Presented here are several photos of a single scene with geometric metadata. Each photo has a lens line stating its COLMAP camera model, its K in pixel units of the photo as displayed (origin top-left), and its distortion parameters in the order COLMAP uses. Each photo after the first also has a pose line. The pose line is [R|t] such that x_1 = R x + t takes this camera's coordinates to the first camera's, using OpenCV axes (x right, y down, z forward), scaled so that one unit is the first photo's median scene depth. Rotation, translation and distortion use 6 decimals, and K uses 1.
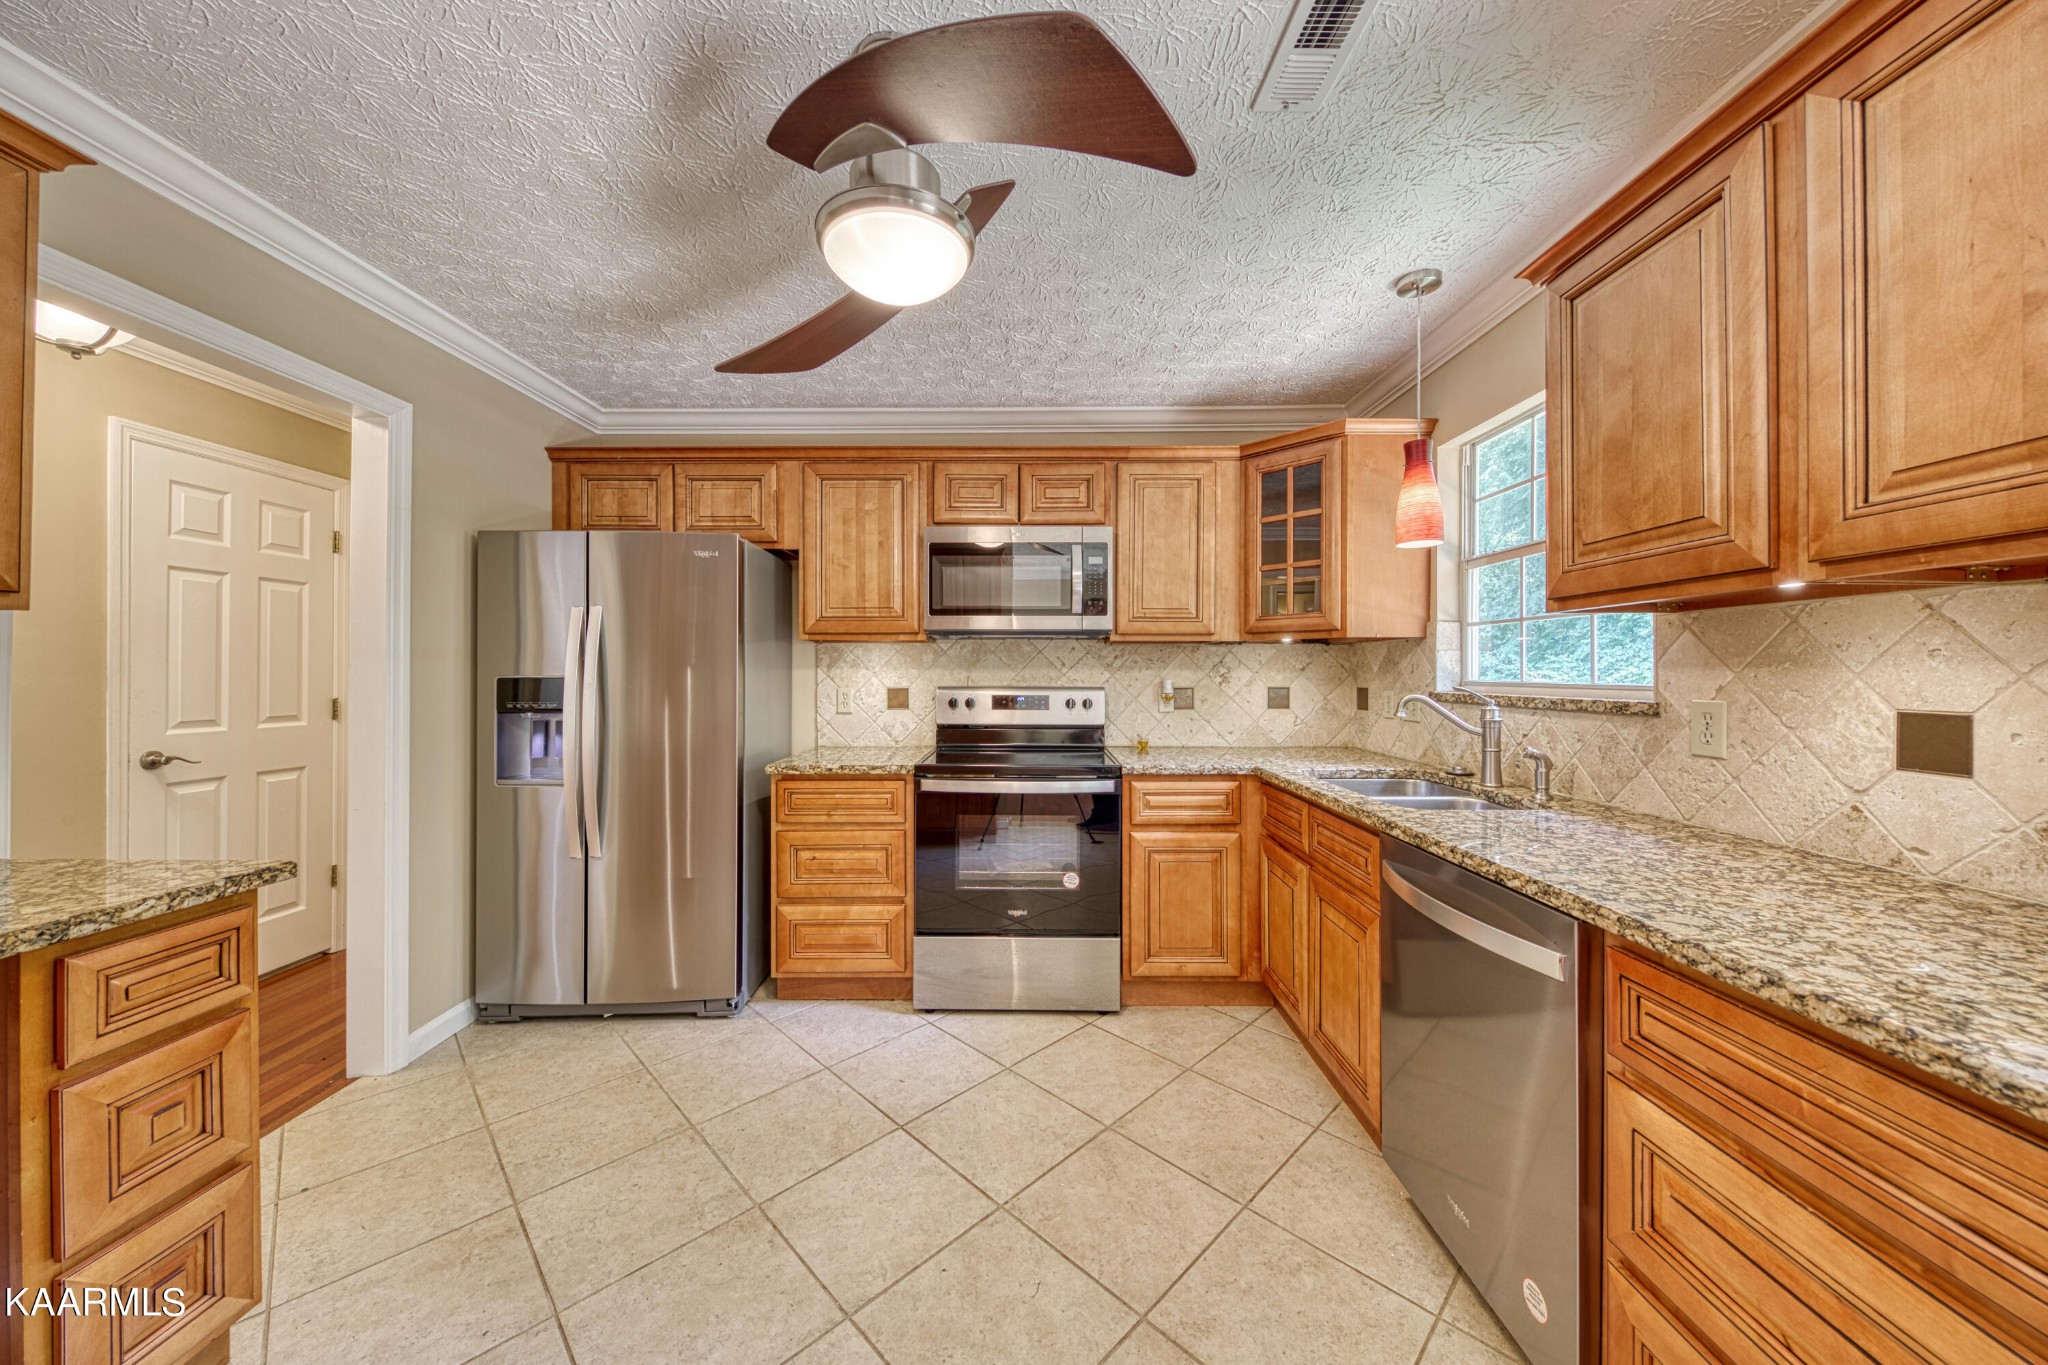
lens RADIAL K [[718.3, 0, 1020.0], [0, 718.3, 671.1], [0, 0, 1]] dist [0.001168, -0.000402]
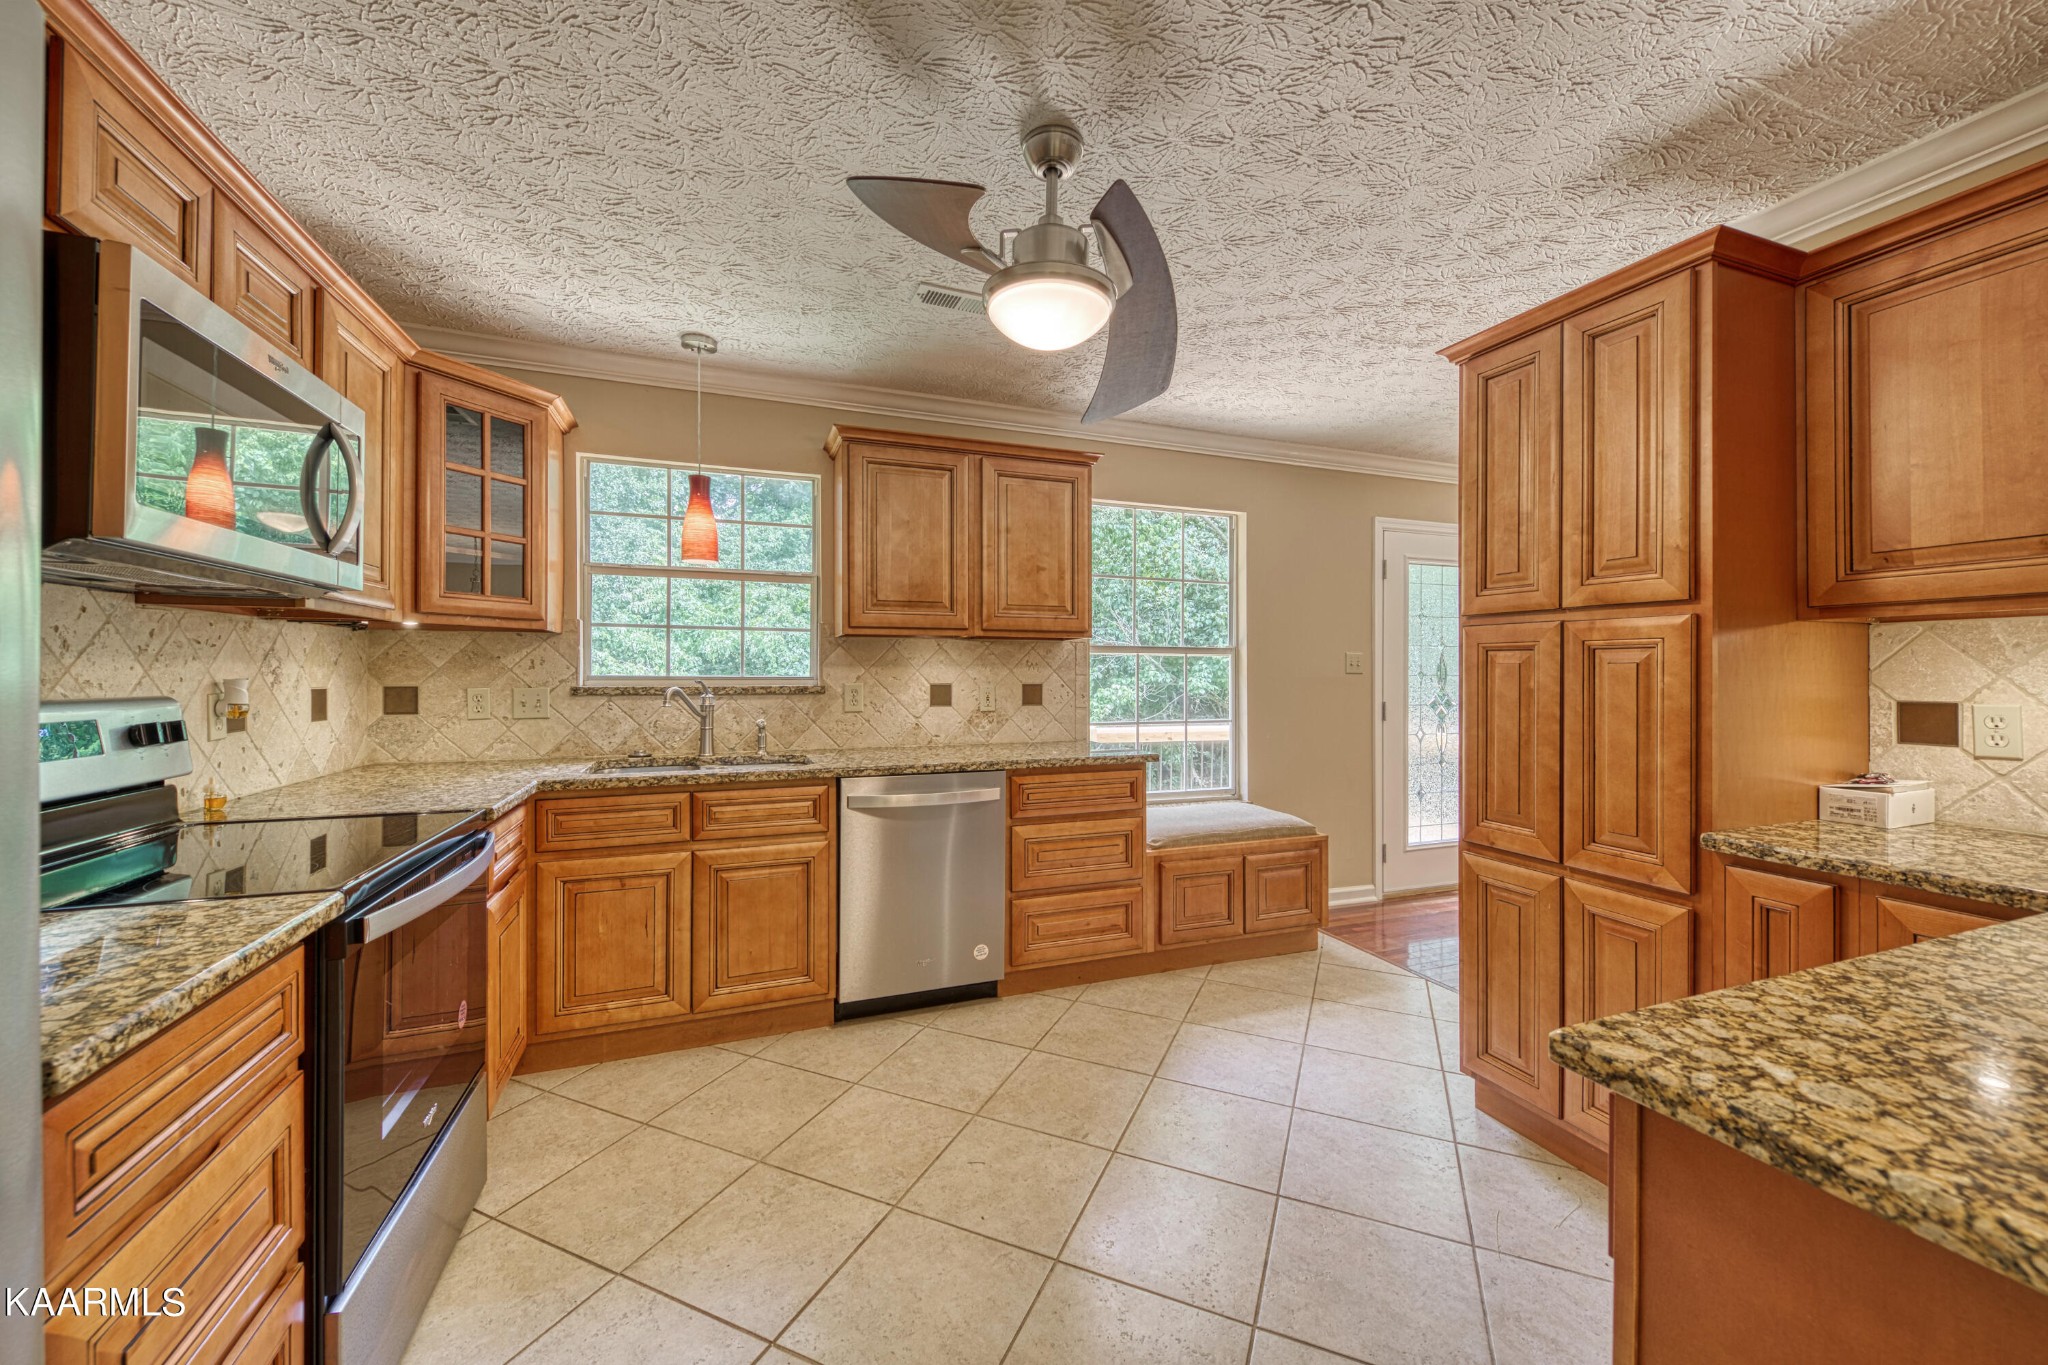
lens RADIAL K [[801.9, 0, 1043.7], [0, 801.9, 673.0], [0, 0, 1]] dist [0.015447, -0.008163]
pose [[-0.404176, -0.003534, 0.914674, -1.104876], [-0.004566, 0.999988, 0.001846, 0.005665], [-0.914670, -0.003430, -0.404187, 1.241674]]
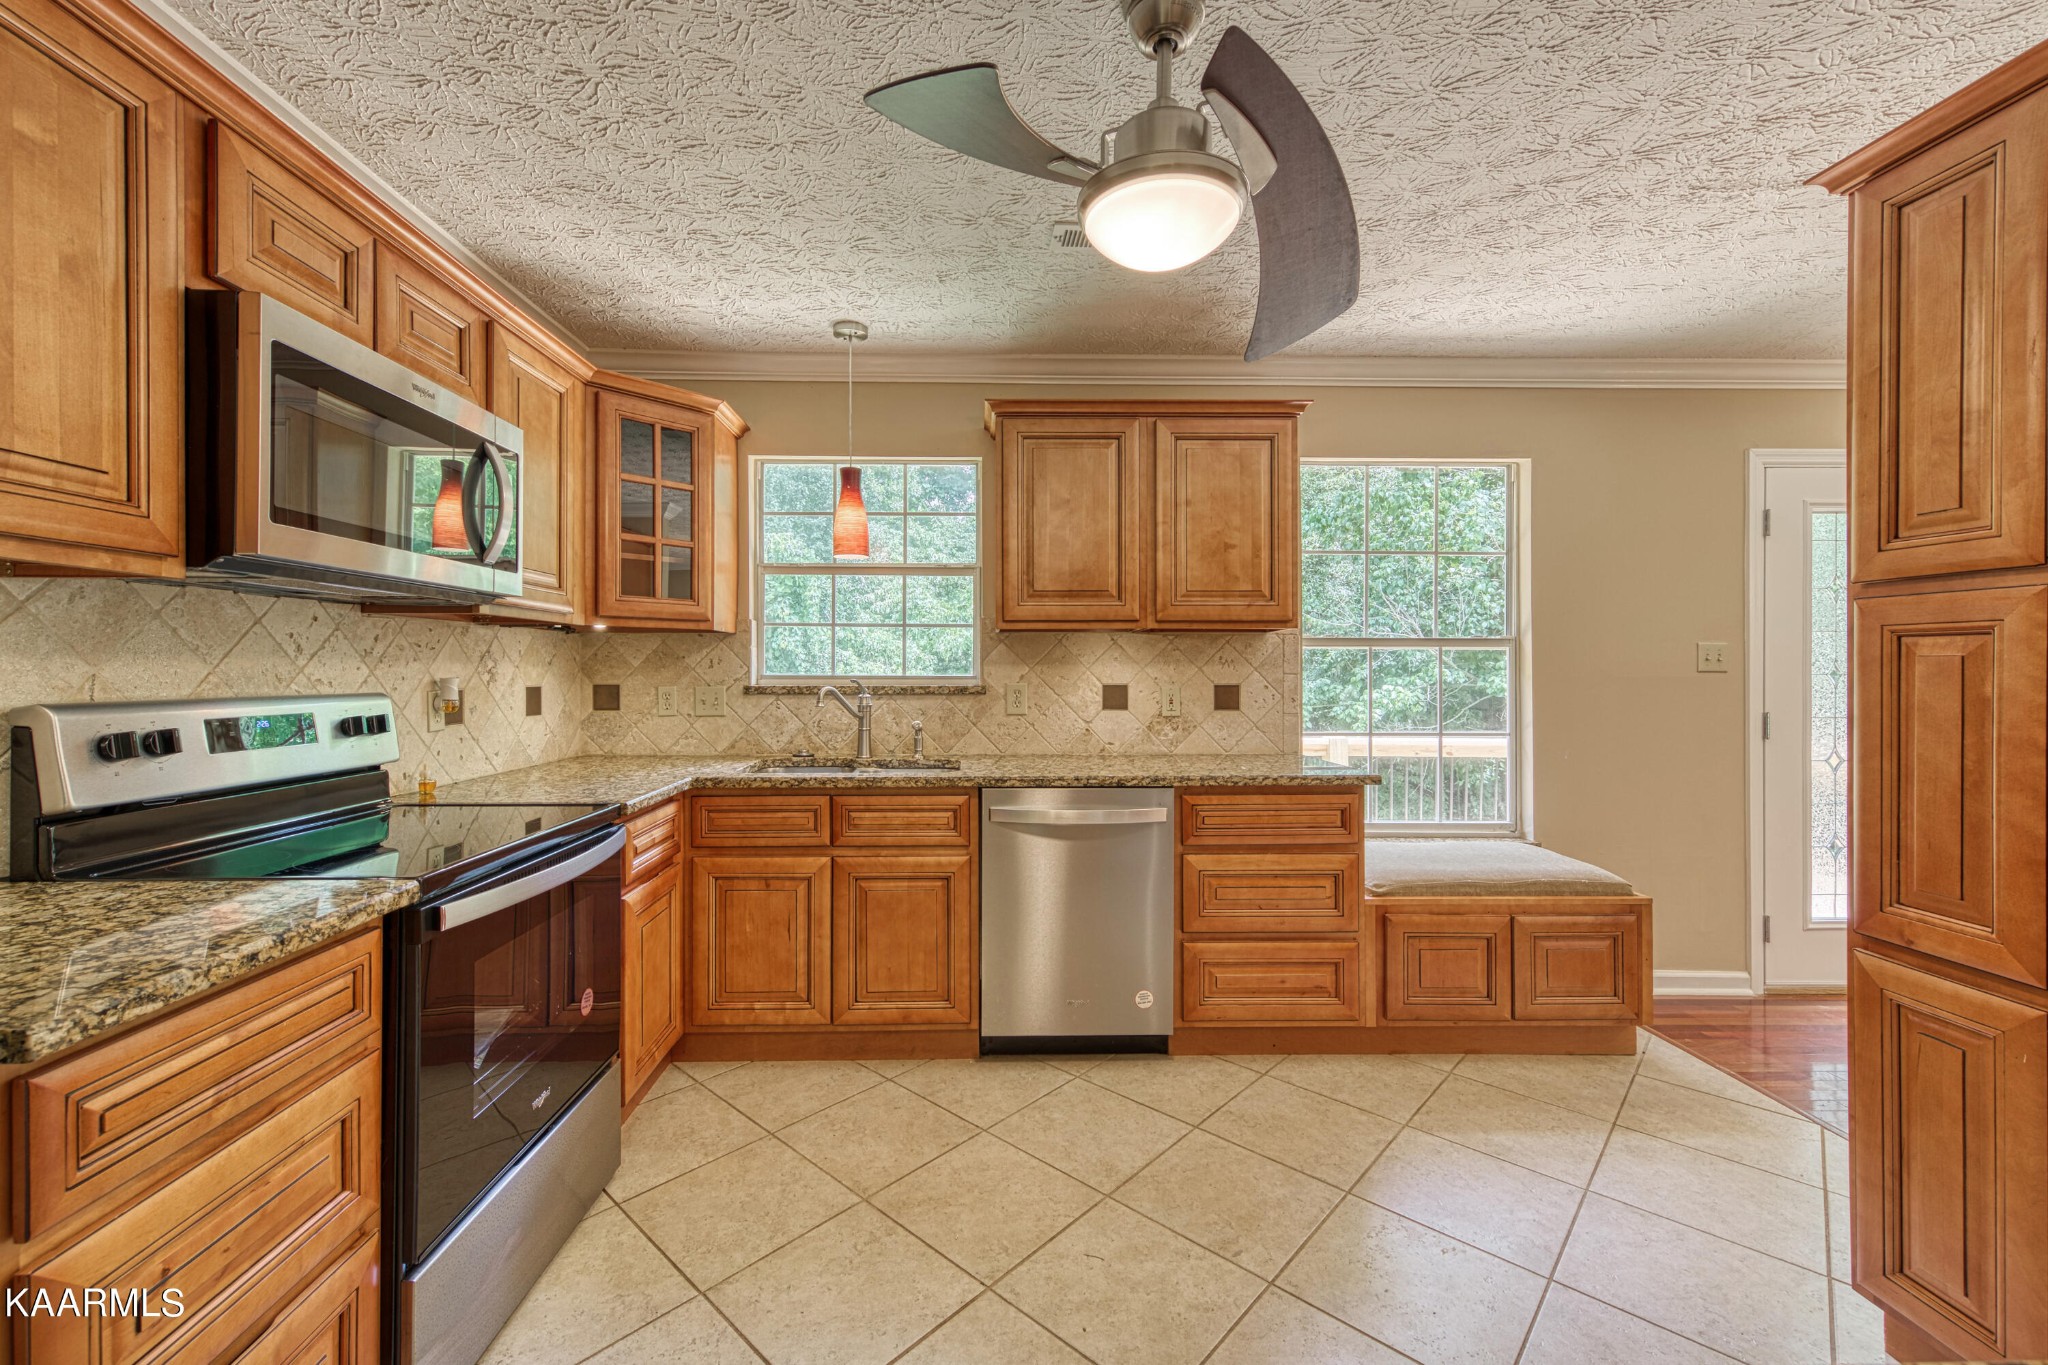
lens RADIAL K [[867.8, 0, 996.9], [0, 867.8, 672.1], [0, 0, 1]] dist [0.013592, -0.002162]
pose [[-0.058348, -0.004271, 0.998287, -1.047000], [-0.002807, 0.999988, 0.004114, 0.004016], [-0.998292, -0.002562, -0.058359, 1.034152]]
